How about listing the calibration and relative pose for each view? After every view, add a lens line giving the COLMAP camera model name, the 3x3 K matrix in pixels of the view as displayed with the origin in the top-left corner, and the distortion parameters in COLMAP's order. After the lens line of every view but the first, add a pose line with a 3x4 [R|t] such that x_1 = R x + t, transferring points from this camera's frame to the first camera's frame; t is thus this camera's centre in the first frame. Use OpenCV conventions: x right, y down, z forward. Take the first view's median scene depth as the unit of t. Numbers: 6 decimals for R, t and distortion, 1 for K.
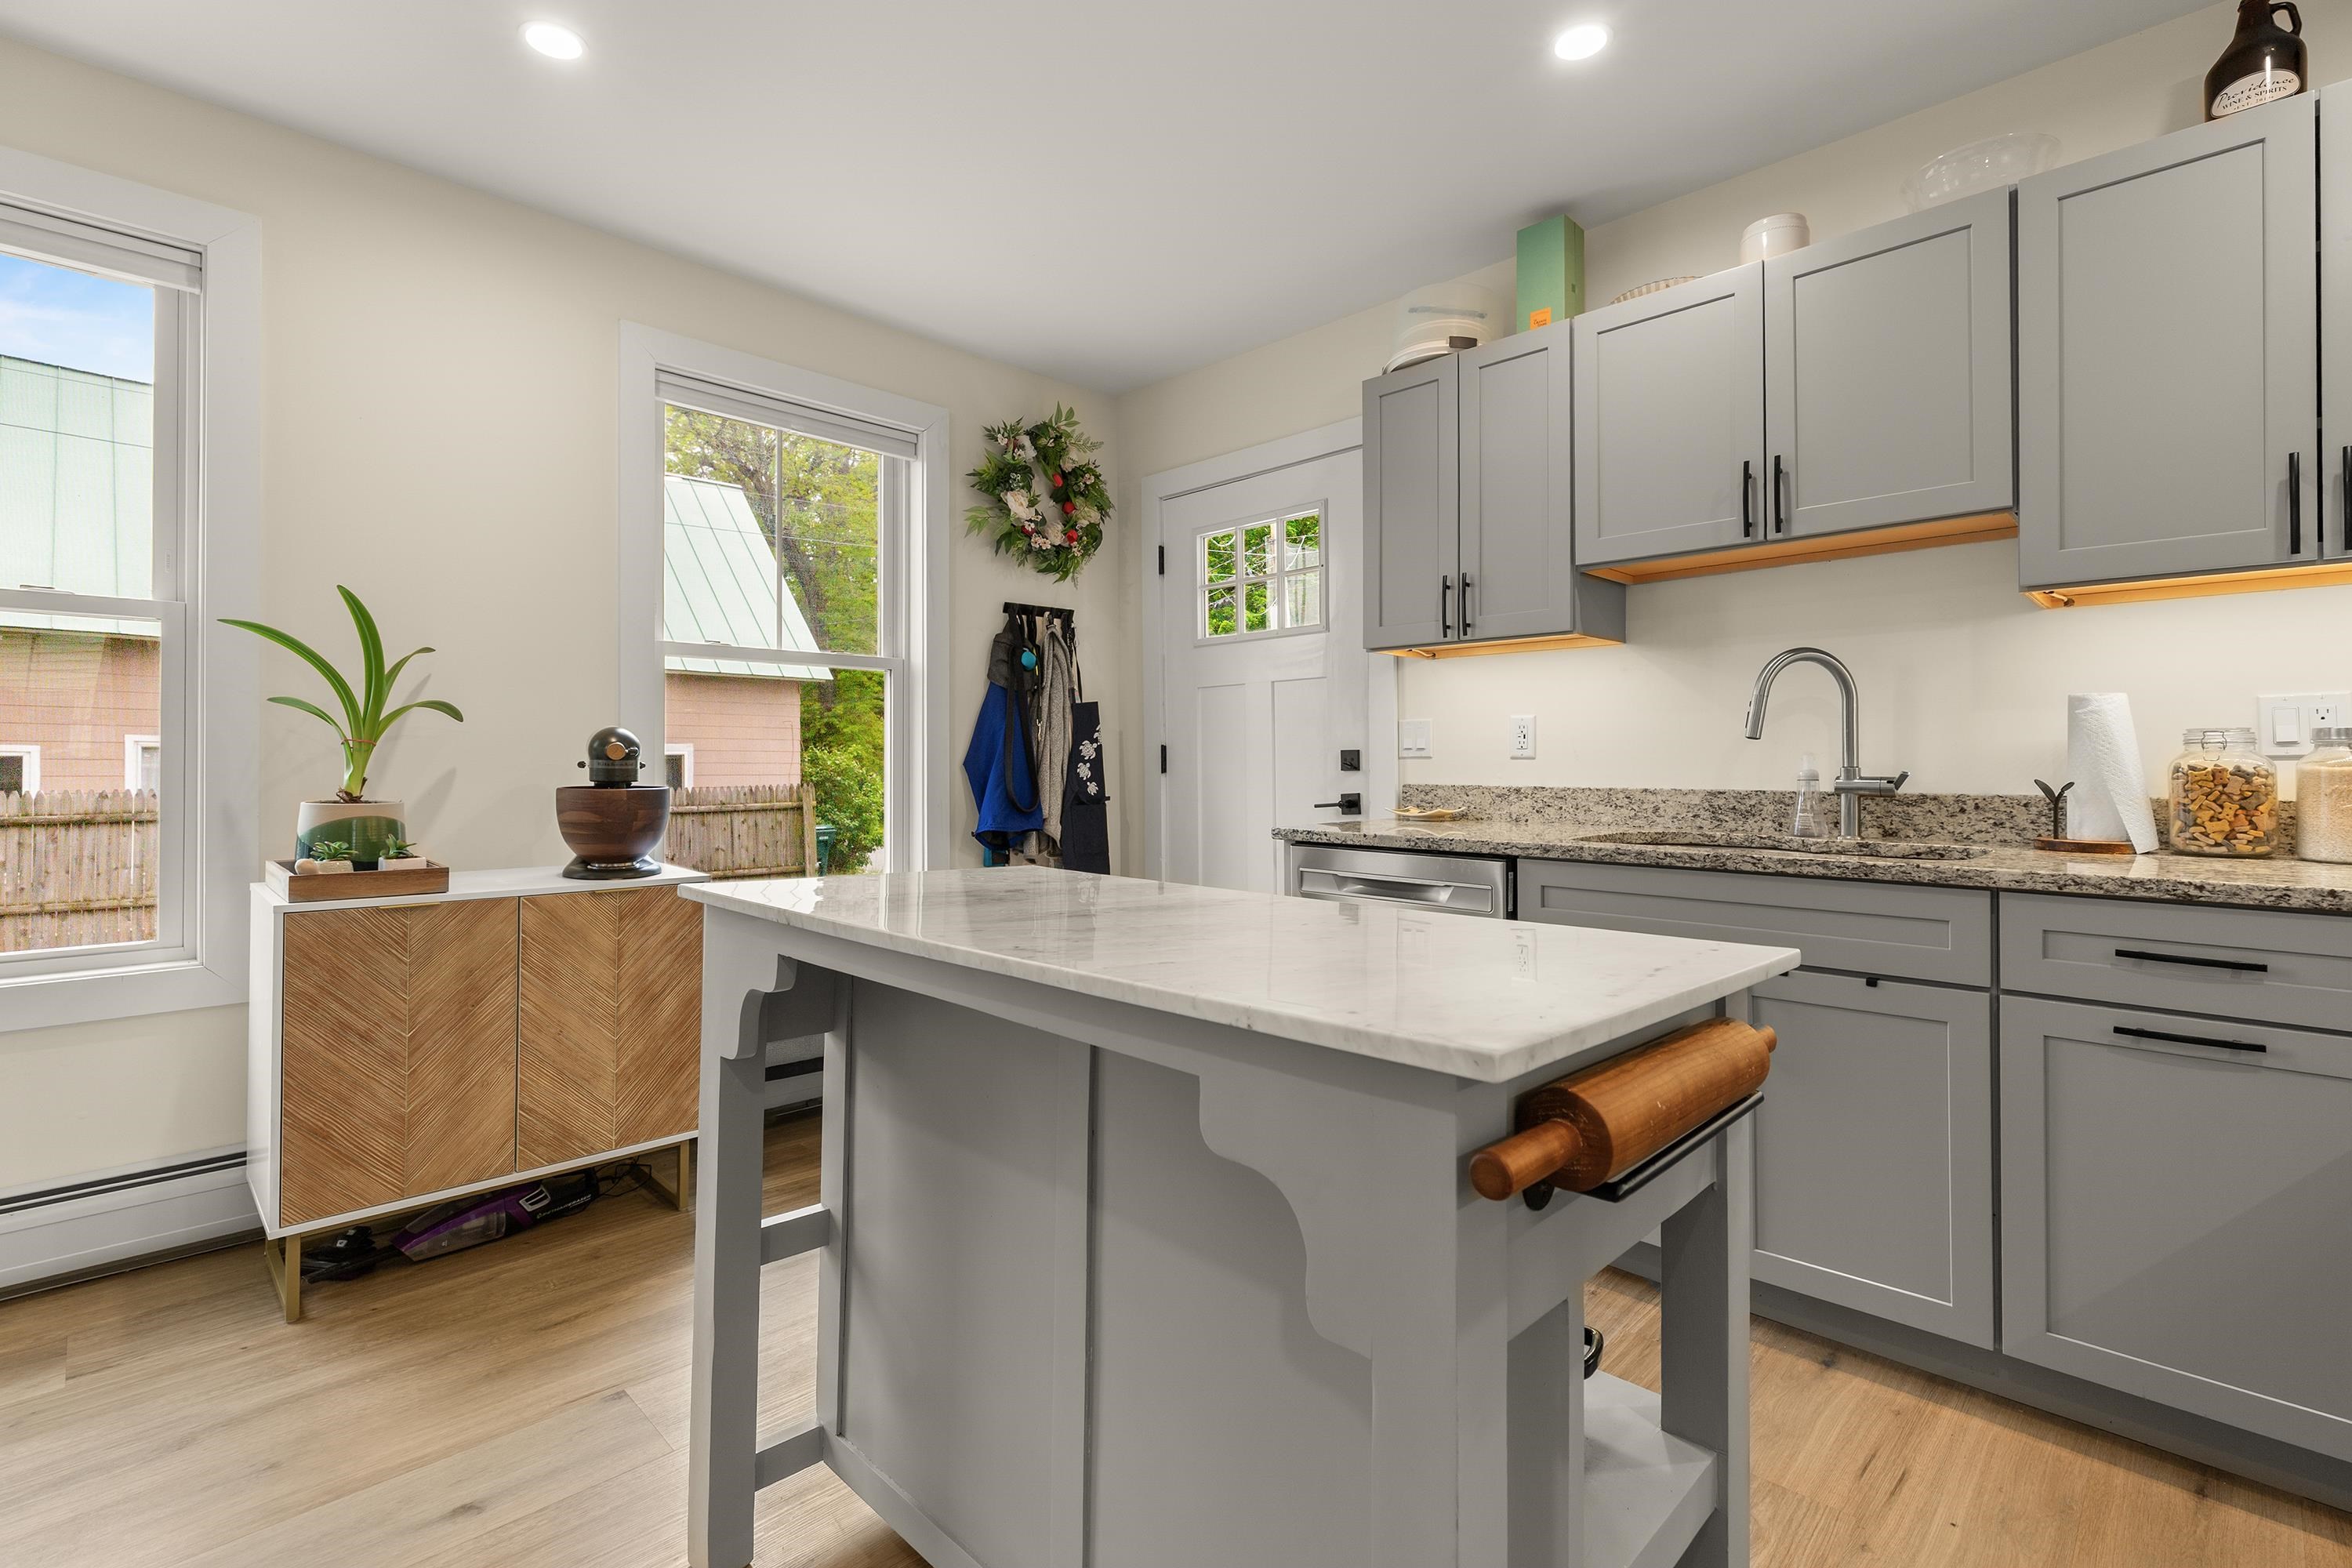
lens RADIAL K [[1055.7, 0, 1170.1], [0, 1055.7, 761.2], [0, 0, 1]] dist [-0.000151, 0.000778]
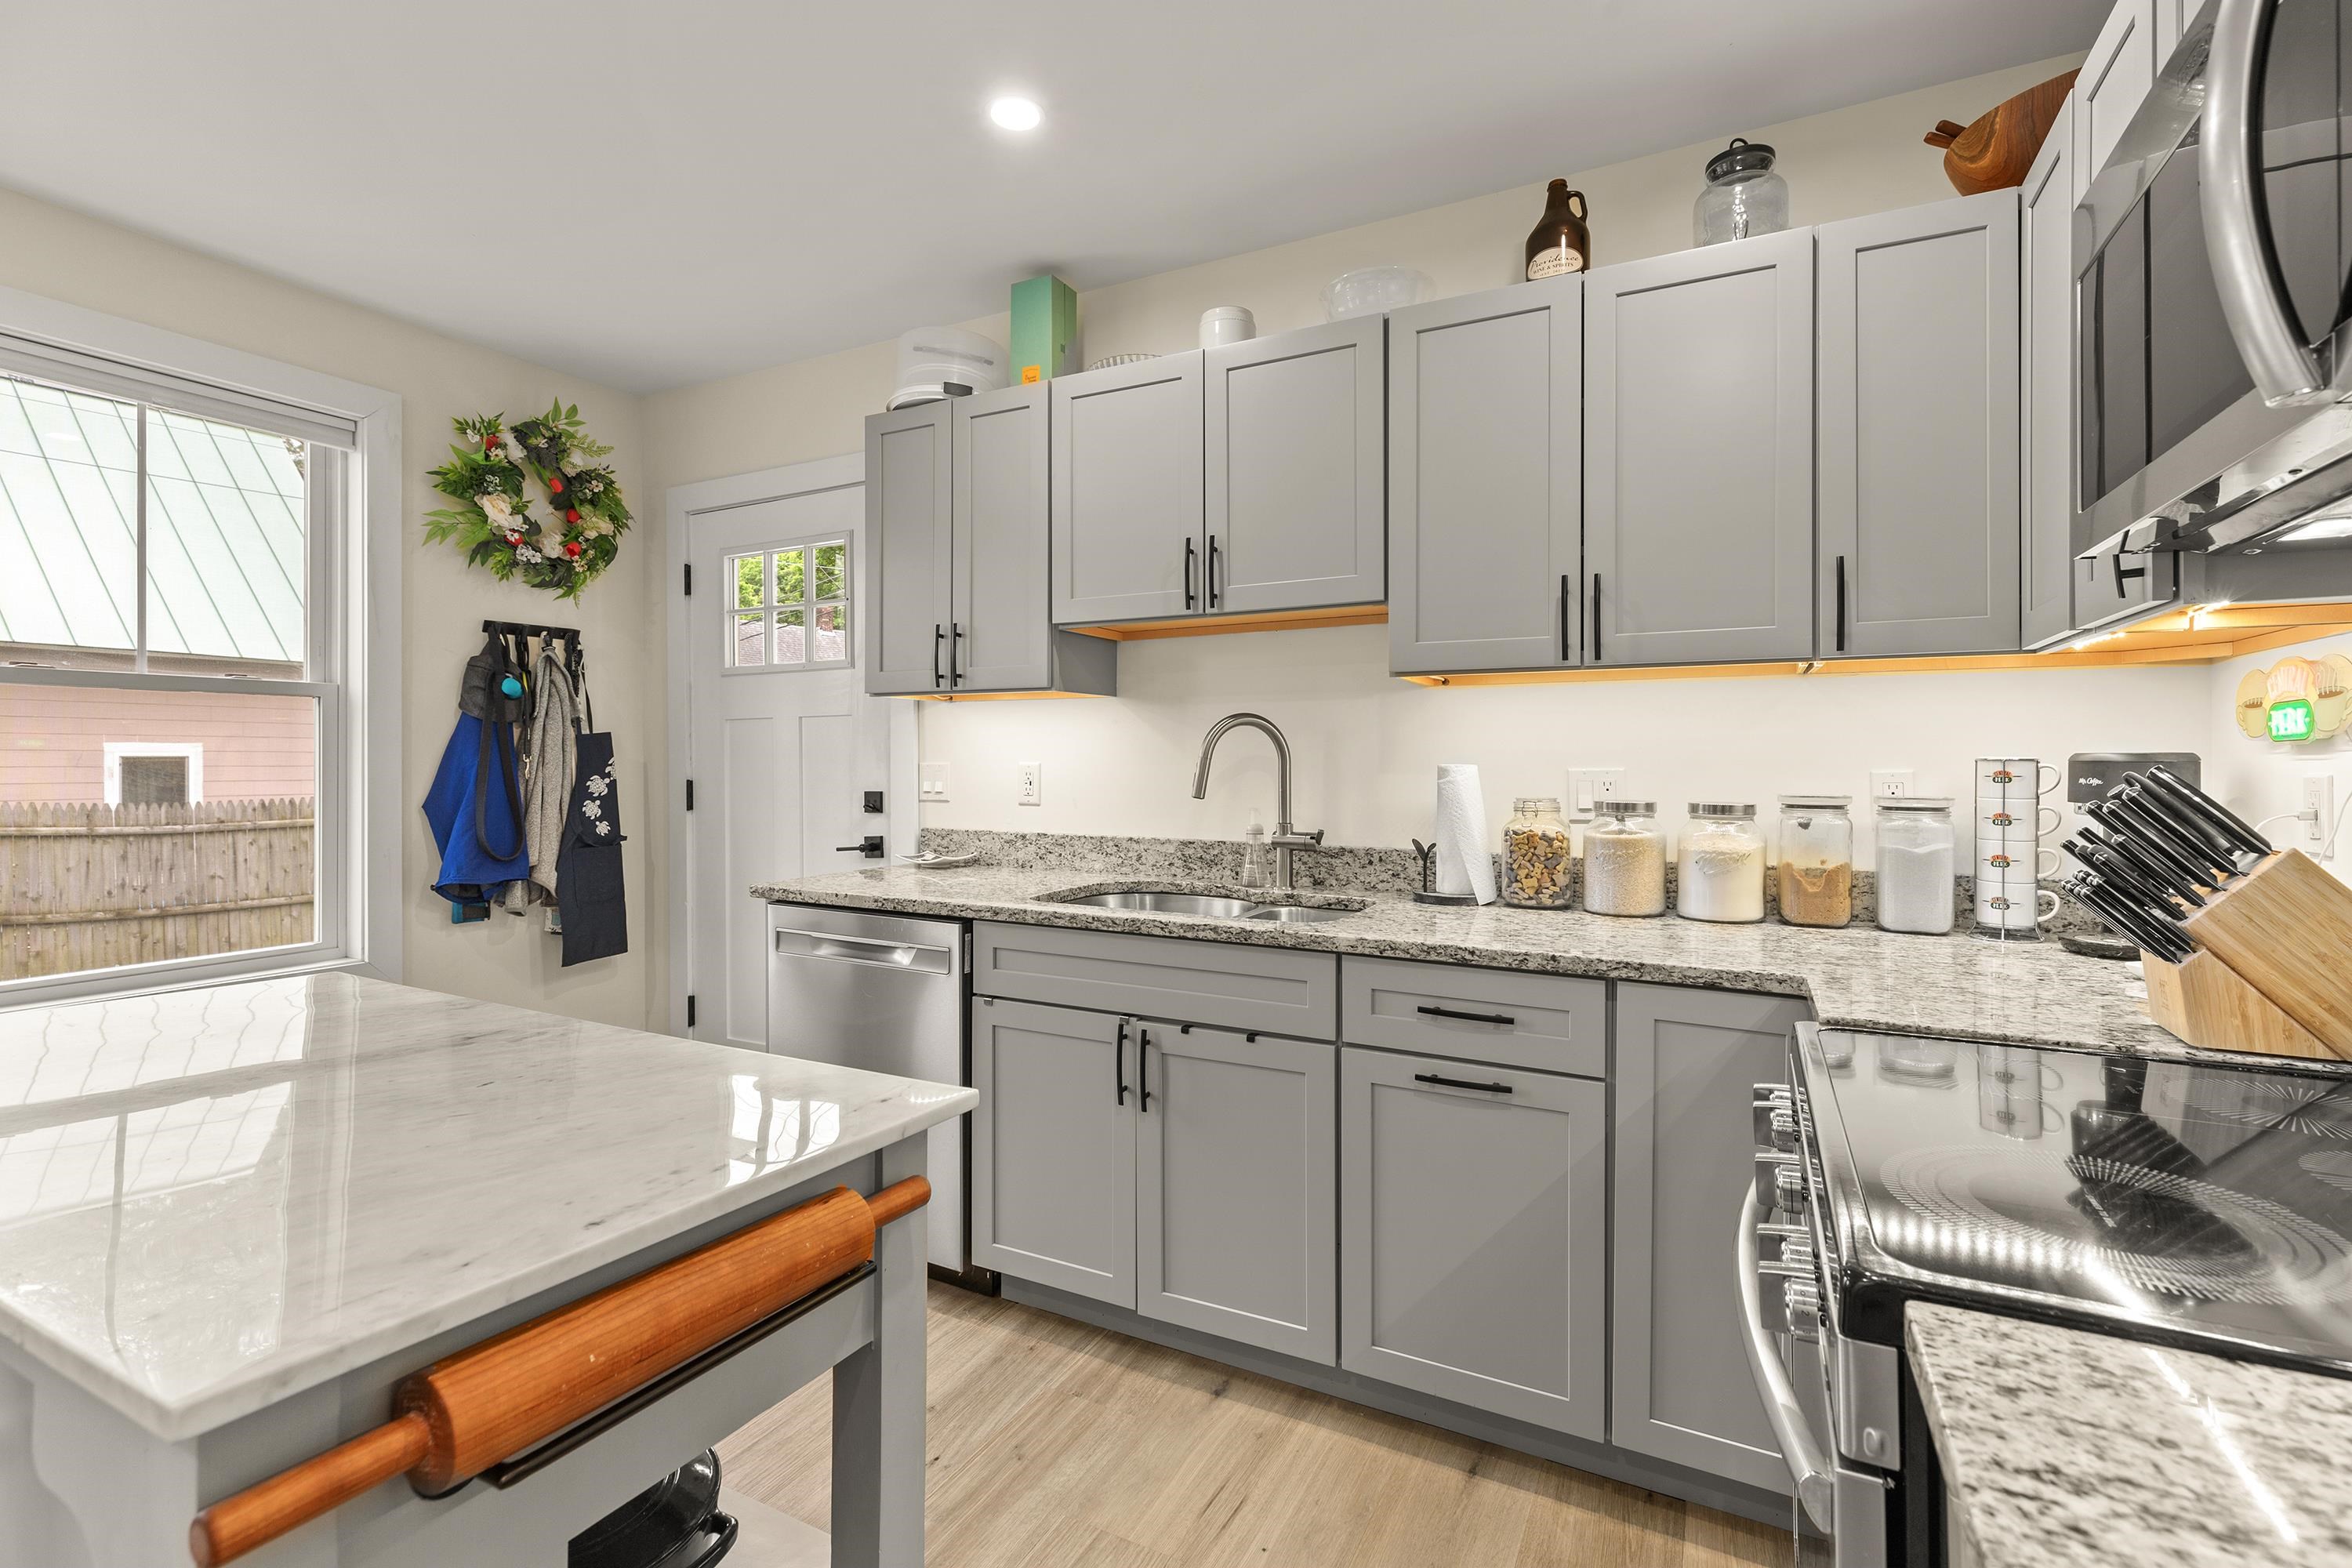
lens RADIAL K [[1055.7, 0, 1157.9], [0, 1055.7, 764.1], [0, 0, 1]] dist [-0.000151, 0.000778]
pose [[0.957587, 0.001612, 0.288138, 0.188174], [-0.003331, 0.999979, 0.005473, -0.055753], [-0.288124, -0.006201, 0.957573, -0.005059]]
